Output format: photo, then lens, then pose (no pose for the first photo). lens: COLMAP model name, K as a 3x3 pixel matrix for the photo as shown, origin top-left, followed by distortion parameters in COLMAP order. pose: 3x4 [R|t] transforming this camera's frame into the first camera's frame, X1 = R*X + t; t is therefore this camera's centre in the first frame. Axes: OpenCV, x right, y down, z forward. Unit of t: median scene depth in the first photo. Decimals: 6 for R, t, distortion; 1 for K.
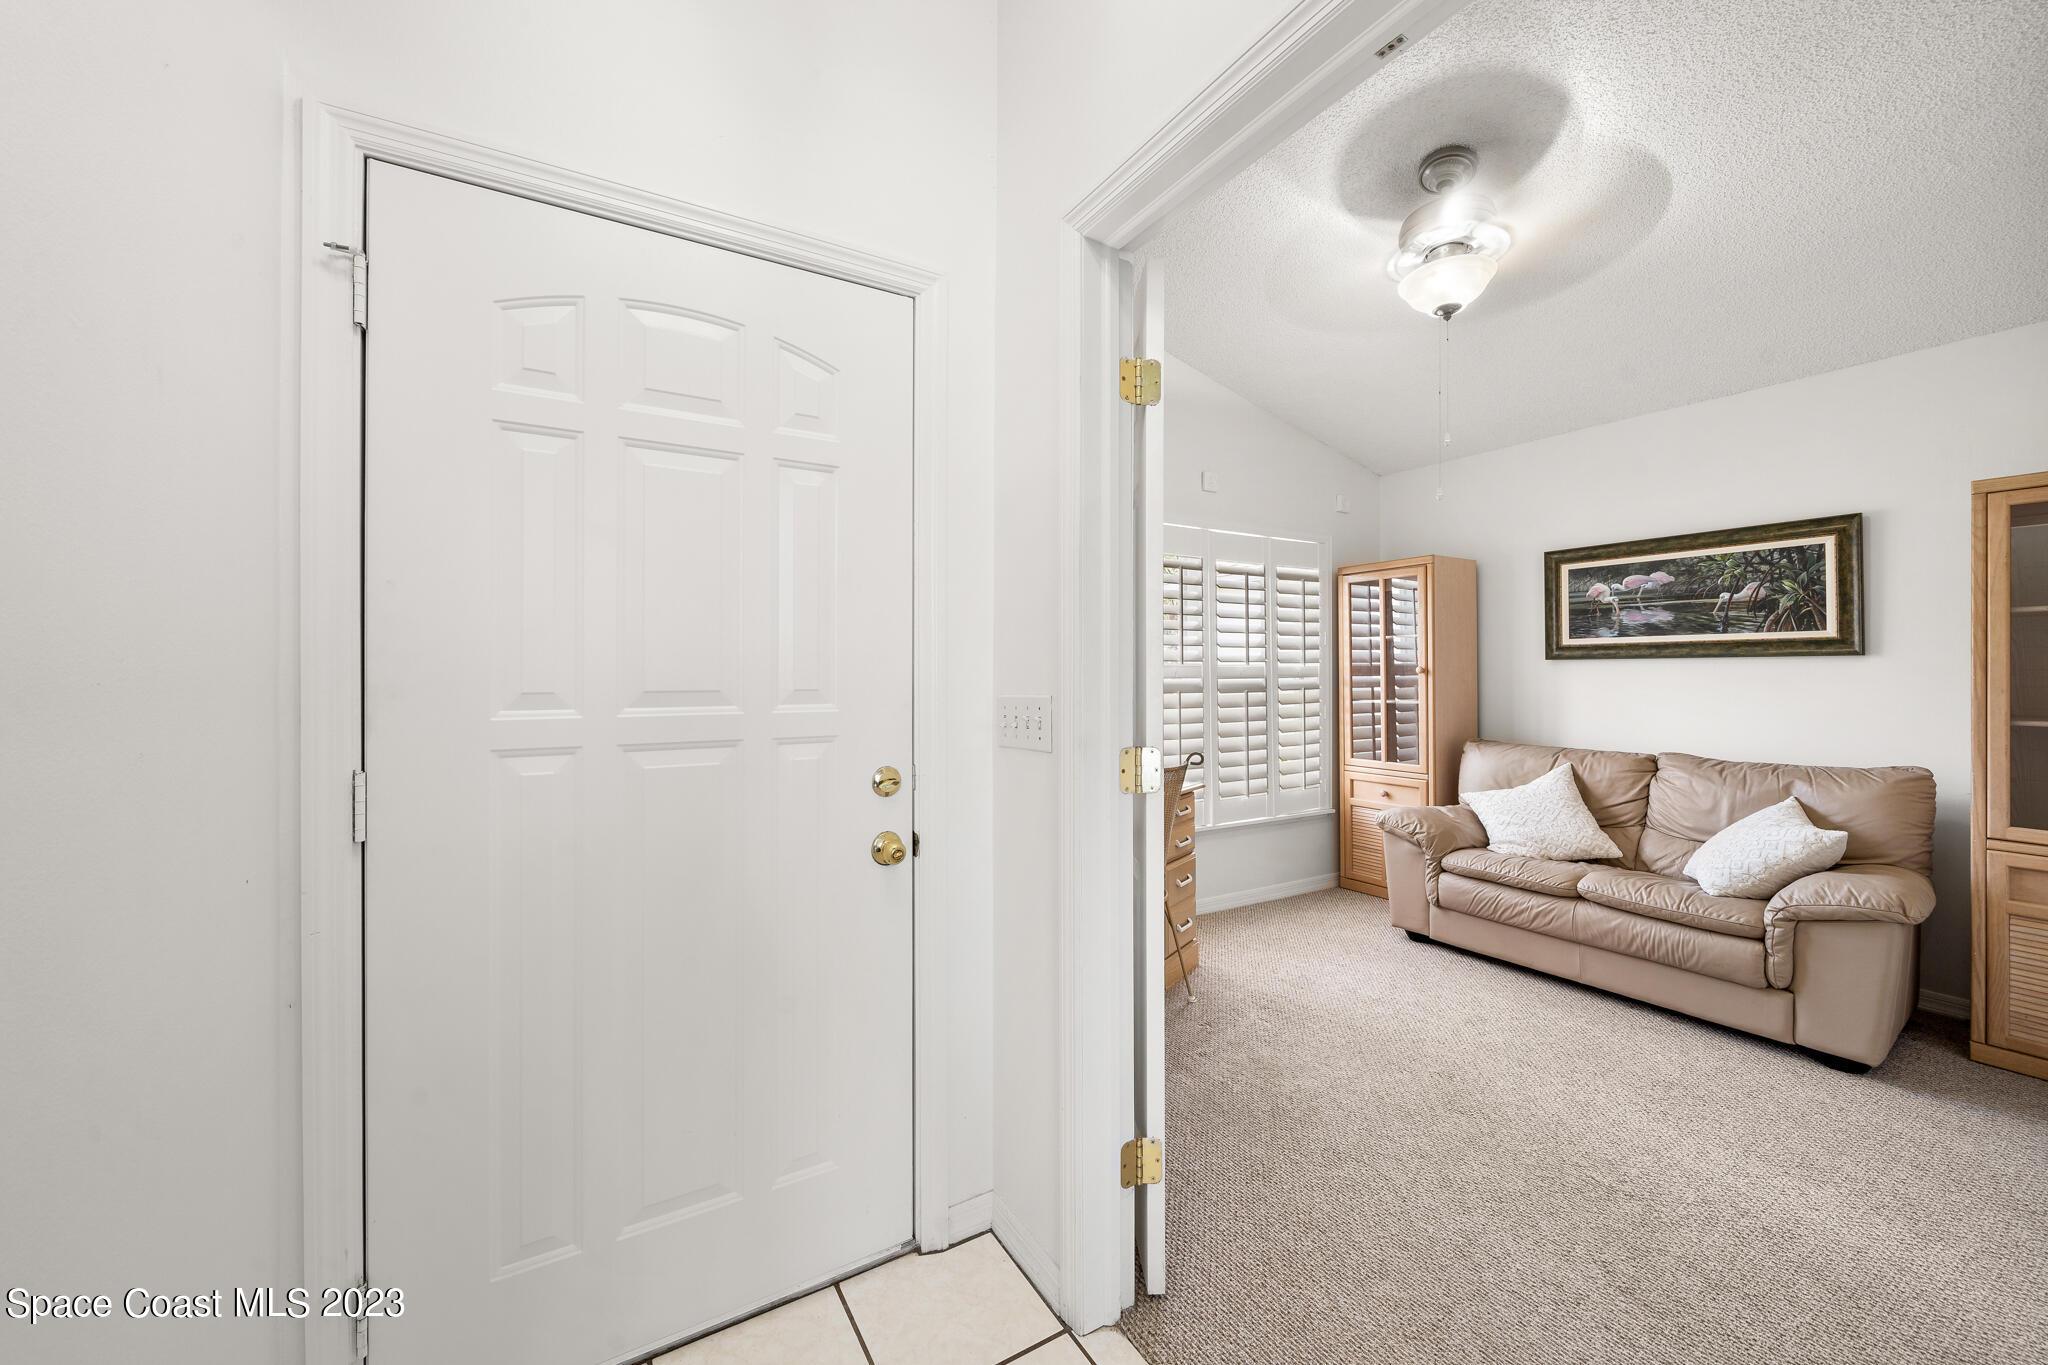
lens RADIAL K [[783.4, 0, 1020.6], [0, 783.4, 675.6], [0, 0, 1]] dist [-0.006823, 0.000431]
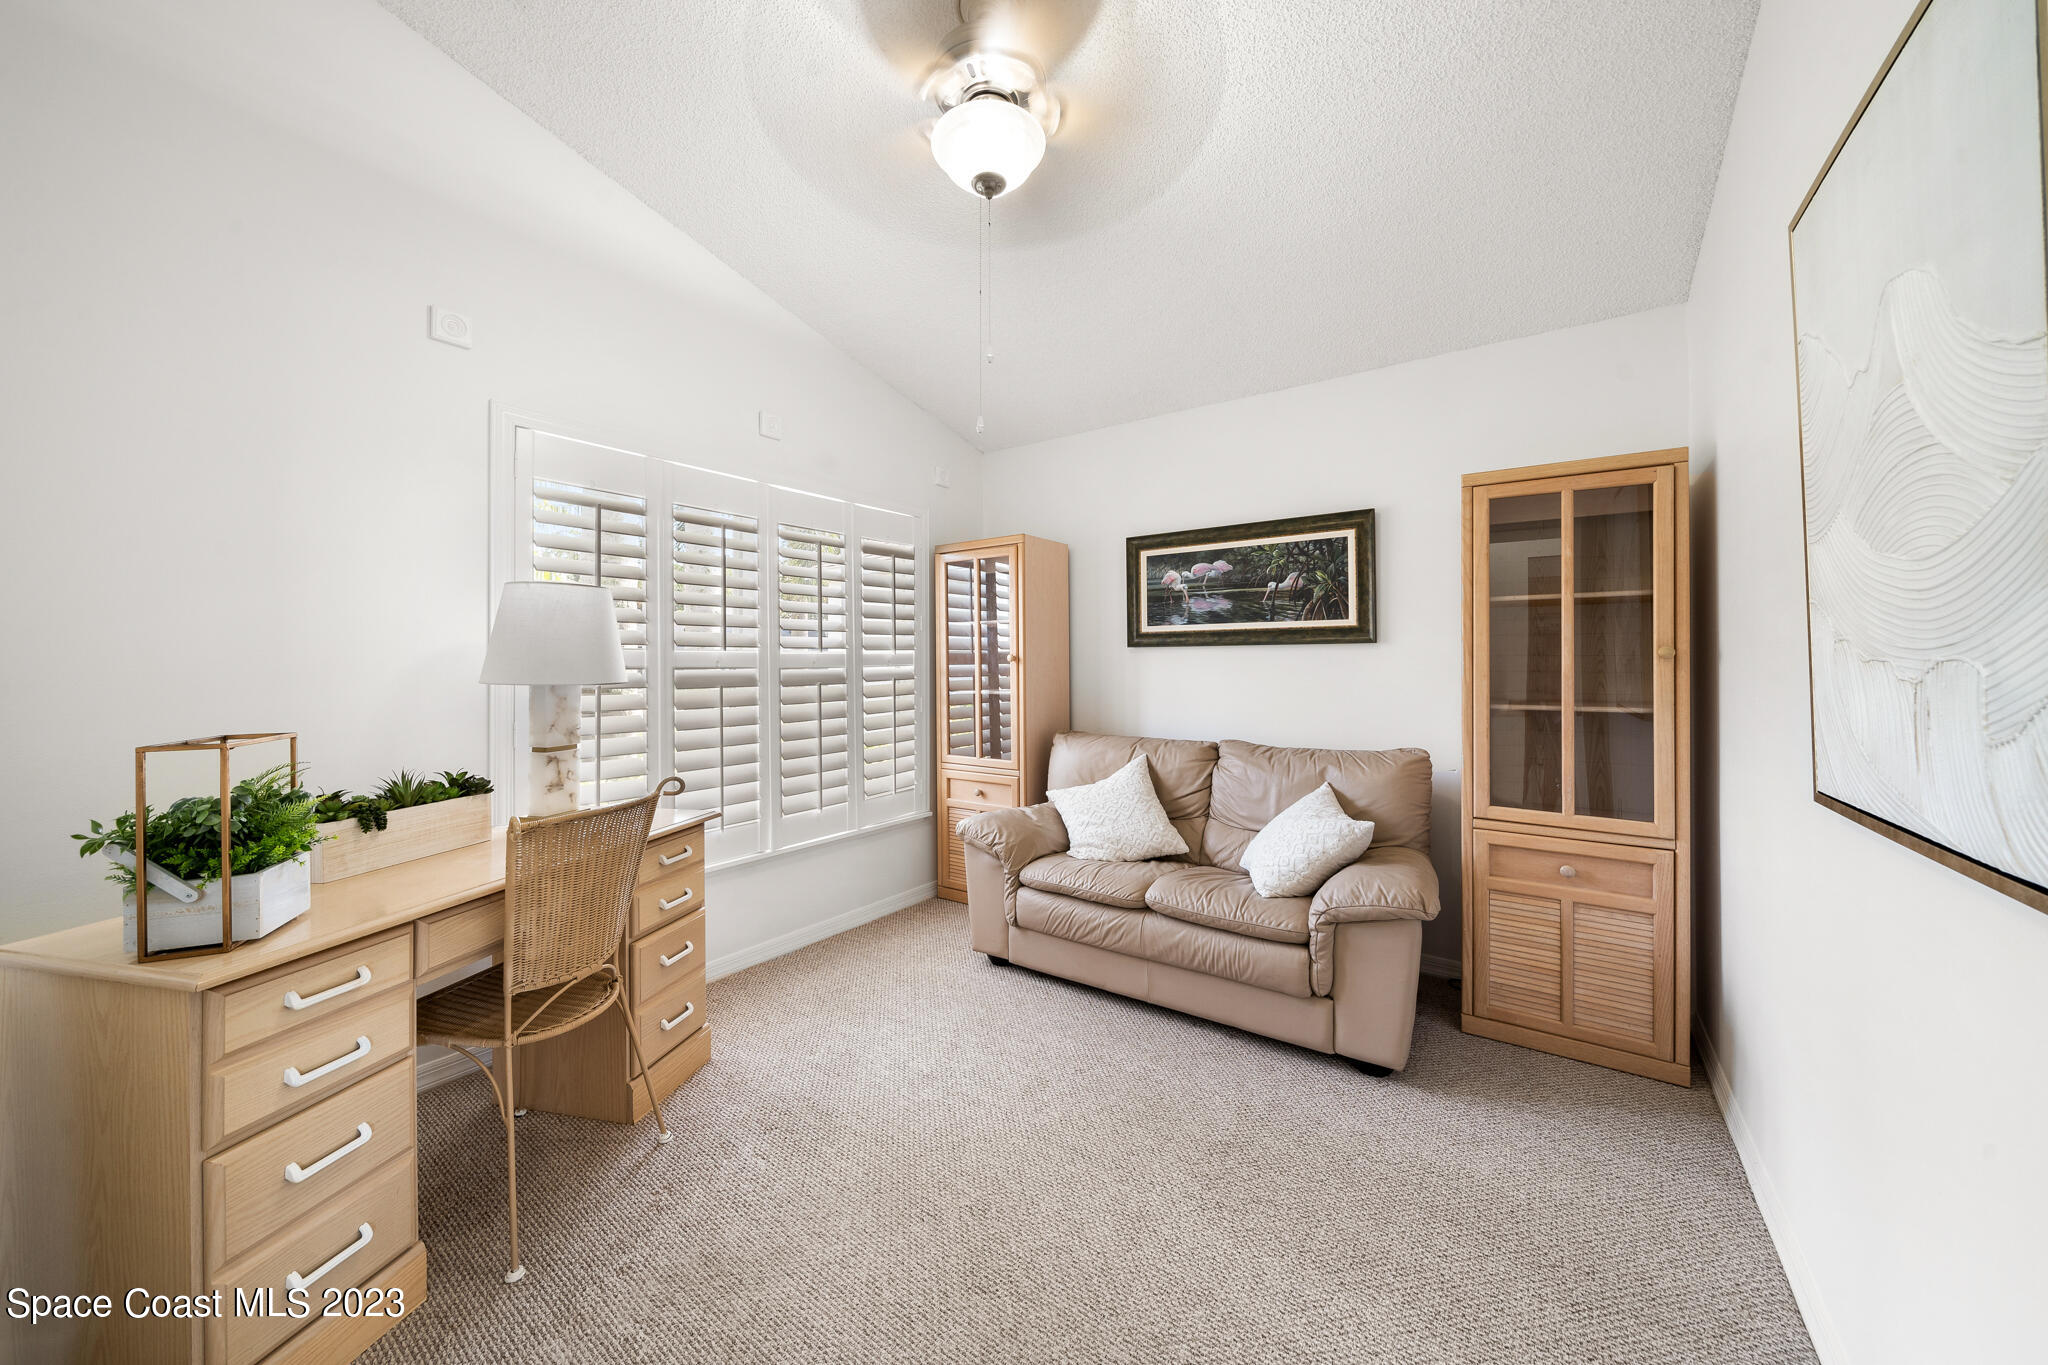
lens RADIAL K [[709.4, 0, 1028.4], [0, 709.4, 669.5], [0, 0, 1]] dist [-0.002322, -0.000053]
pose [[0.916852, -0.007681, 0.399154, 0.248875], [0.004663, 0.999953, 0.008532, -0.000456], [-0.399200, -0.005961, 0.916844, 0.286099]]
